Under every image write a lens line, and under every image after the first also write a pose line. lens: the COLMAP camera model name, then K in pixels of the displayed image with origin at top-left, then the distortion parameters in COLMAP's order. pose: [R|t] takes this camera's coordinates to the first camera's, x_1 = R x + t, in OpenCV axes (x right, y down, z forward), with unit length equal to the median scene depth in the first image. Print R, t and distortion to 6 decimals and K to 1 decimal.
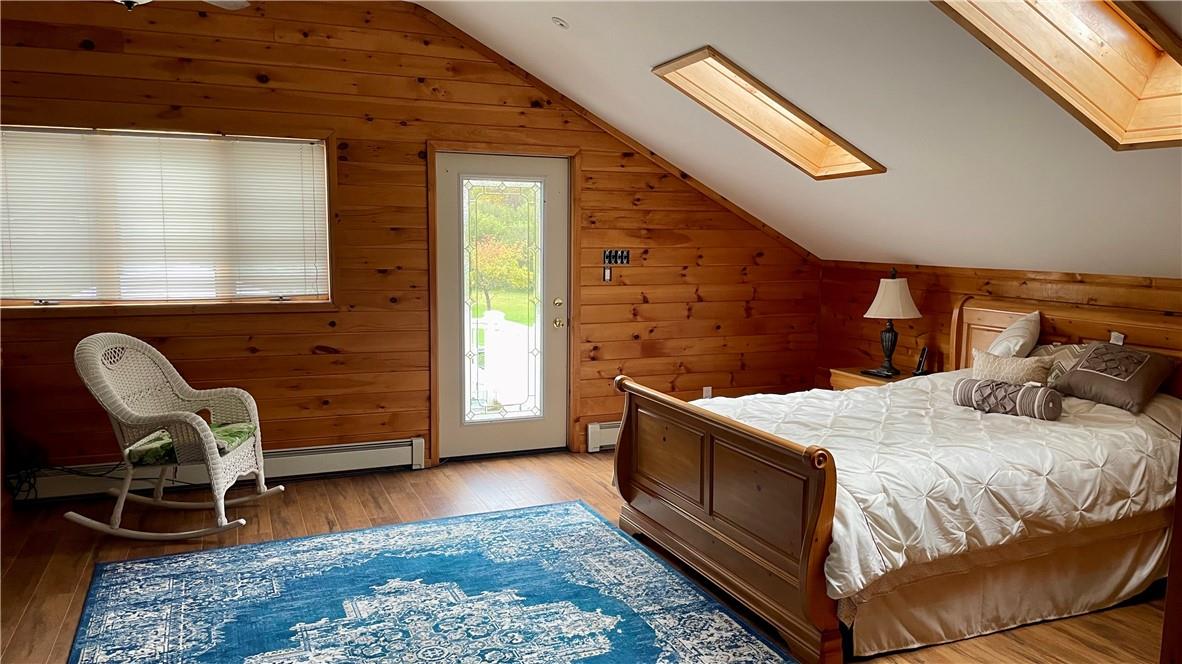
lens RADIAL K [[894.7, 0, 594.1], [0, 894.7, 335.8], [0, 0, 1]] dist [0.061934, -0.015042]
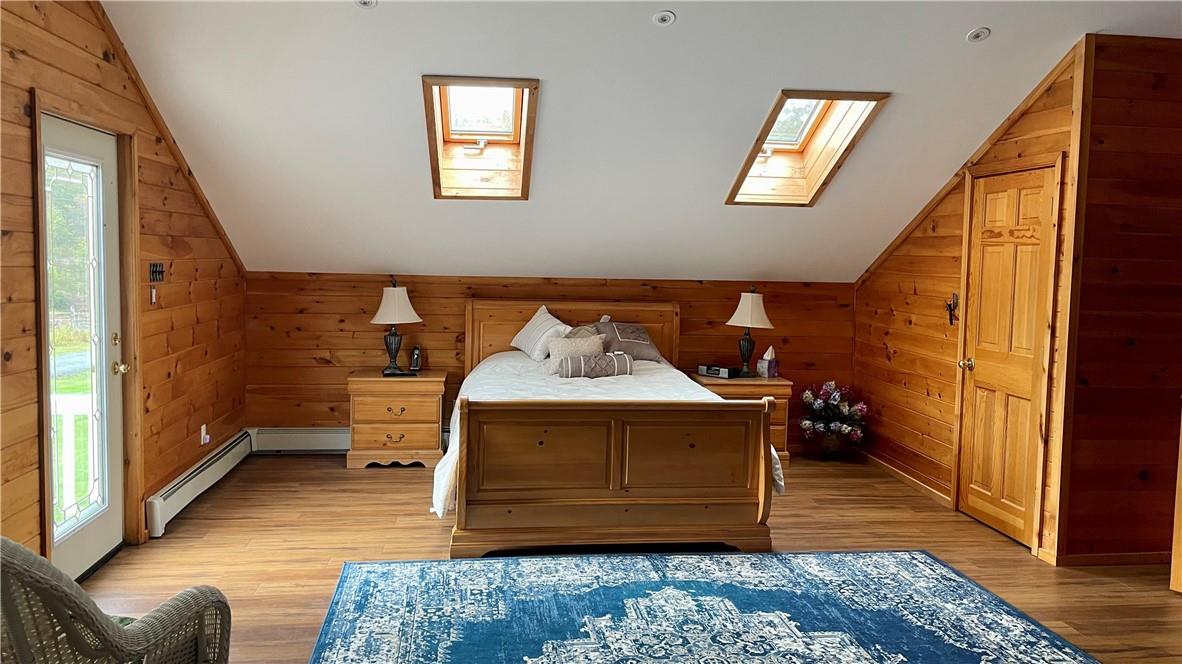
lens RADIAL K [[894.7, 0, 596.4], [0, 894.7, 324.9], [0, 0, 1]] dist [0.061934, -0.015042]
pose [[0.258503, -0.078212, 0.962839, -0.974797], [0.093509, 0.994062, 0.055643, -0.081462], [-0.961474, 0.075650, 0.264281, 0.693973]]
